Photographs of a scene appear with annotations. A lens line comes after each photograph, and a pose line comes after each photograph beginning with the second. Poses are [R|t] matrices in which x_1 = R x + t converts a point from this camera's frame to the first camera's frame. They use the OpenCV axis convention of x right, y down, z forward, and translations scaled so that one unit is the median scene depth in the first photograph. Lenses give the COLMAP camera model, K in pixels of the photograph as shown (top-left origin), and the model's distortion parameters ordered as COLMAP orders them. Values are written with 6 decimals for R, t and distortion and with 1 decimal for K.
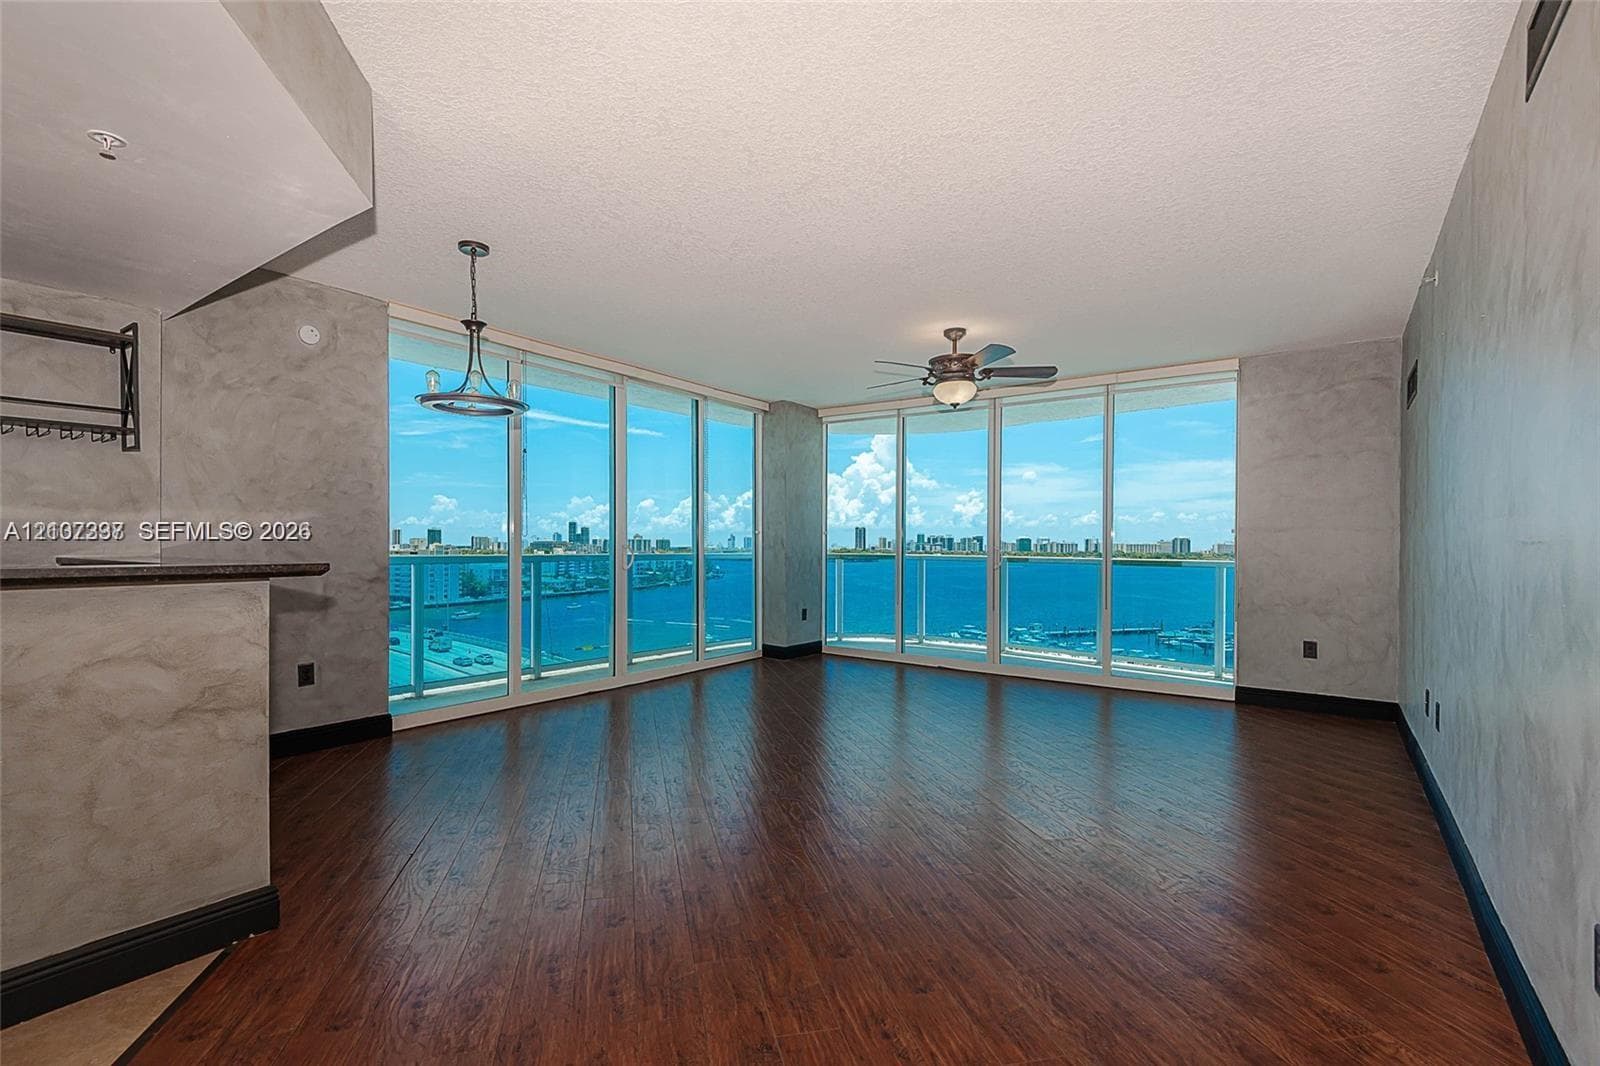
lens RADIAL K [[702.3, 0, 771.5], [0, 702.3, 538.5], [0, 0, 1]] dist [0.000088, -0.002541]
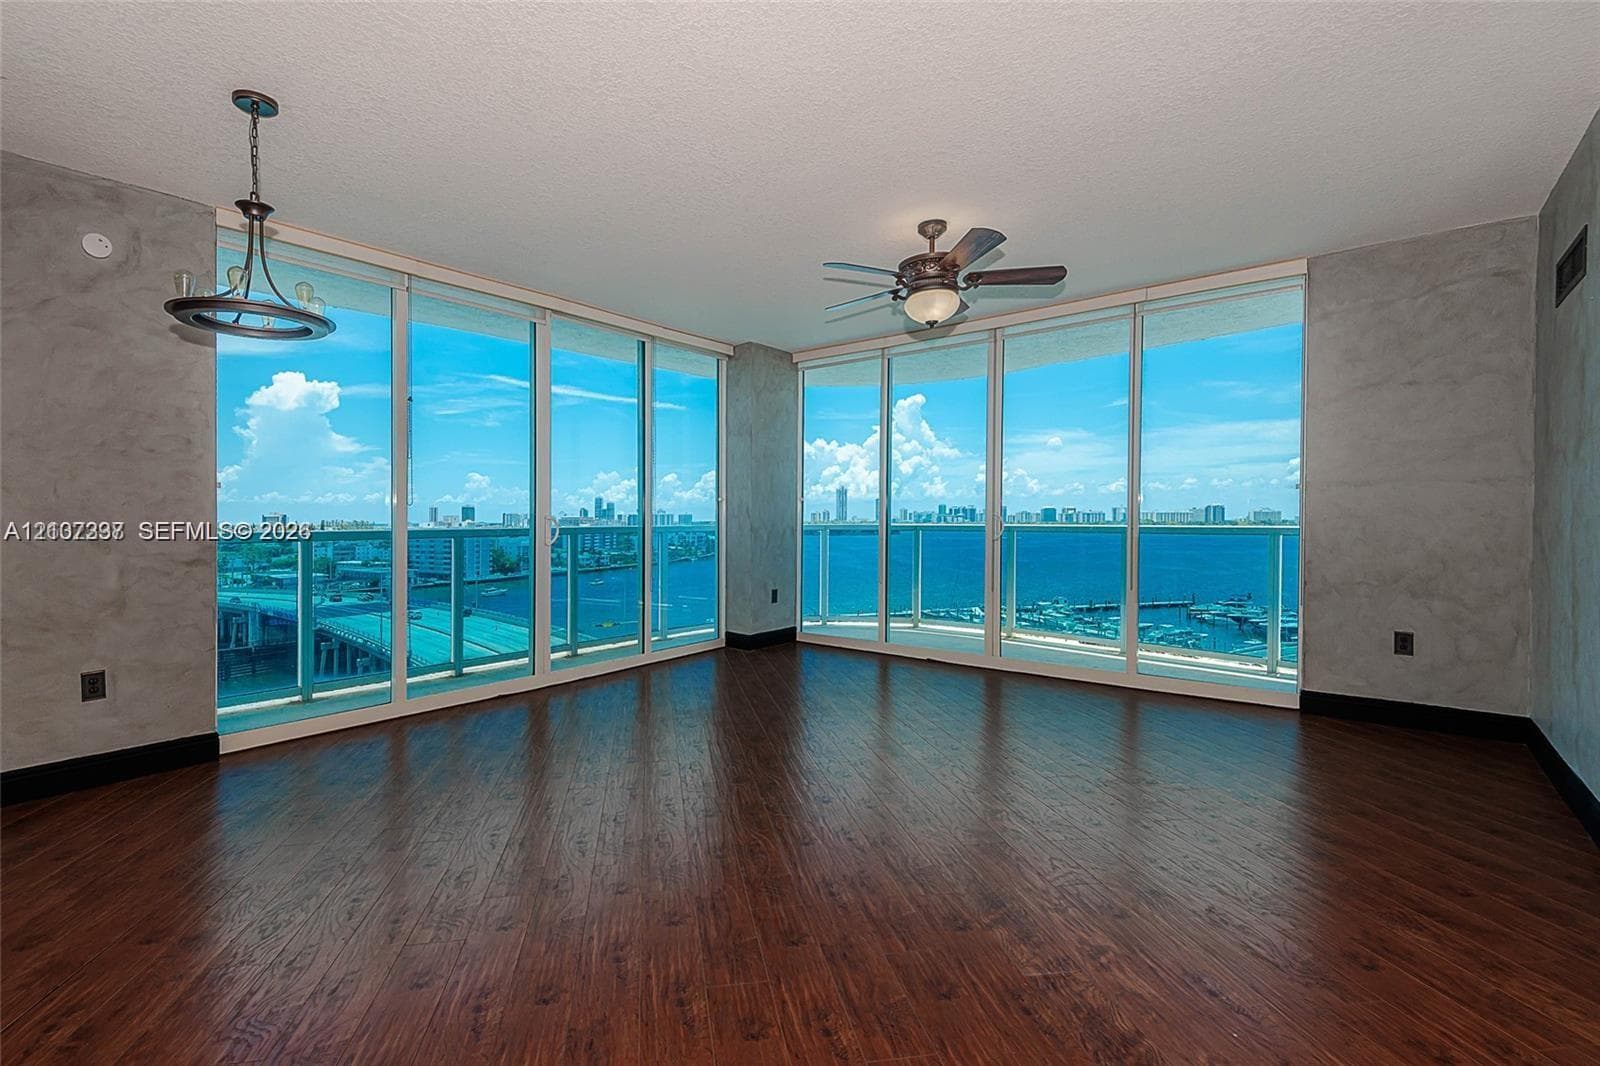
lens RADIAL K [[702.3, 0, 801.0], [0, 702.3, 534.4], [0, 0, 1]] dist [0.000088, -0.002541]
pose [[0.999942, -0.010800, 0.000046, 0.112720], [0.010793, 0.999437, 0.031760, 0.011009], [-0.000389, -0.031758, 0.999496, 0.226798]]
